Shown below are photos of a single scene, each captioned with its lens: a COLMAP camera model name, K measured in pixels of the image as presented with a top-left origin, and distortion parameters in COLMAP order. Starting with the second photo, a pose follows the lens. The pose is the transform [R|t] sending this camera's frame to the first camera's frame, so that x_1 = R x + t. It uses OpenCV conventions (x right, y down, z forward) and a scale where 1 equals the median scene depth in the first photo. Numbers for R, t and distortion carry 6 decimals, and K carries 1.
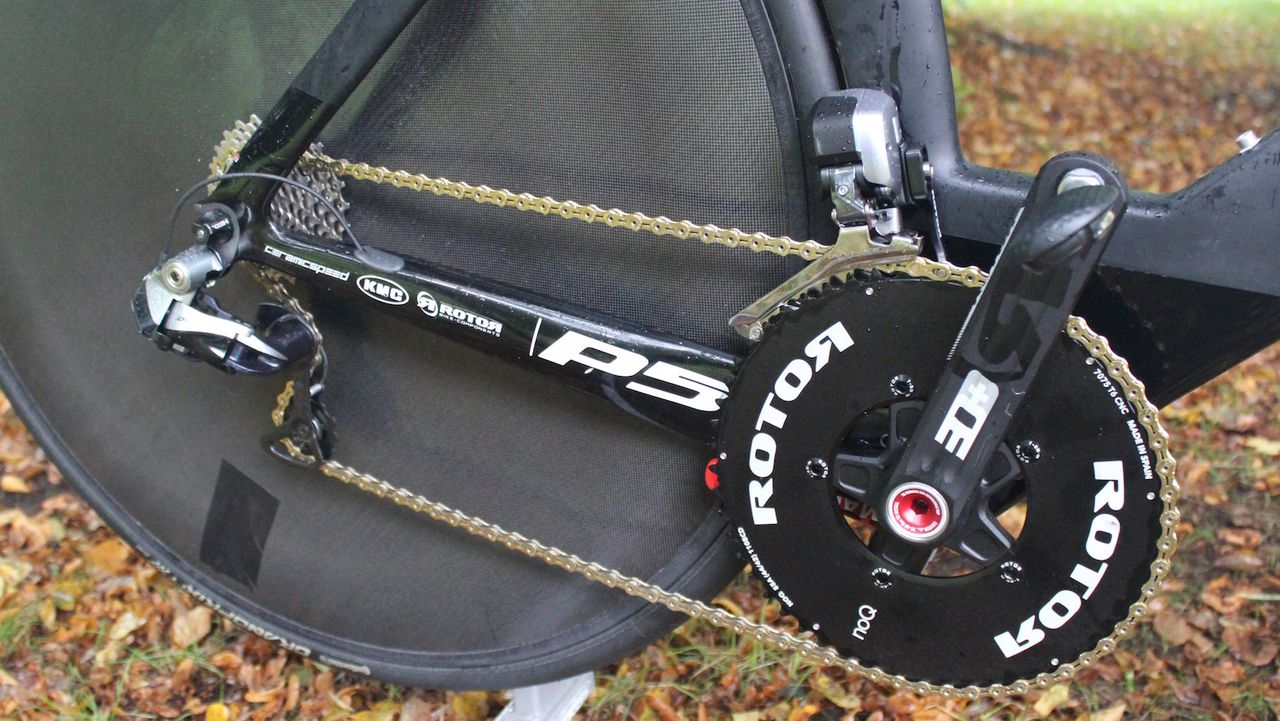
lens RADIAL K [[1442.8, 0, 631.1], [0, 1442.8, 359.8], [0, 0, 1]] dist [-0.068744, 0.000000]
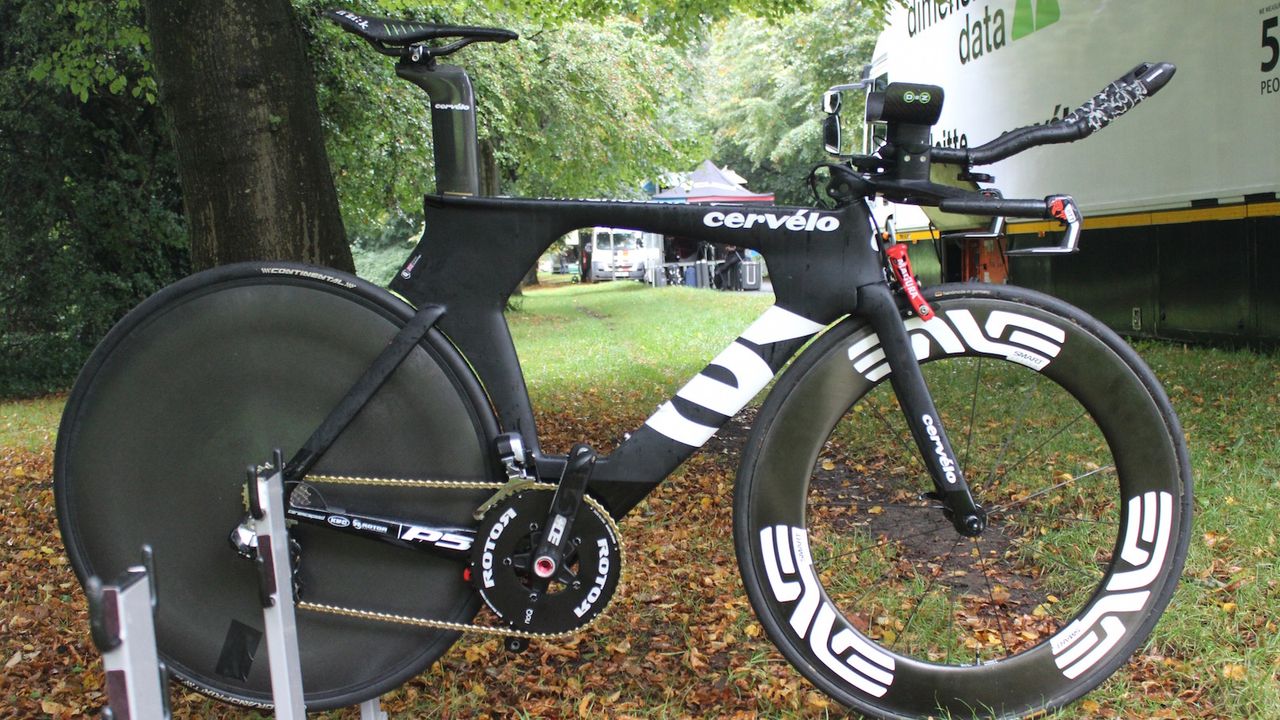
lens RADIAL K [[1442.8, 0, 639.7], [0, 1442.8, 359.2], [0, 0, 1]] dist [-0.068744, 0.000000]
pose [[0.916221, -0.058948, 0.396314, -0.776506], [0.159320, 0.961161, -0.225360, 0.391565], [-0.367637, 0.269621, 0.890027, -1.850185]]
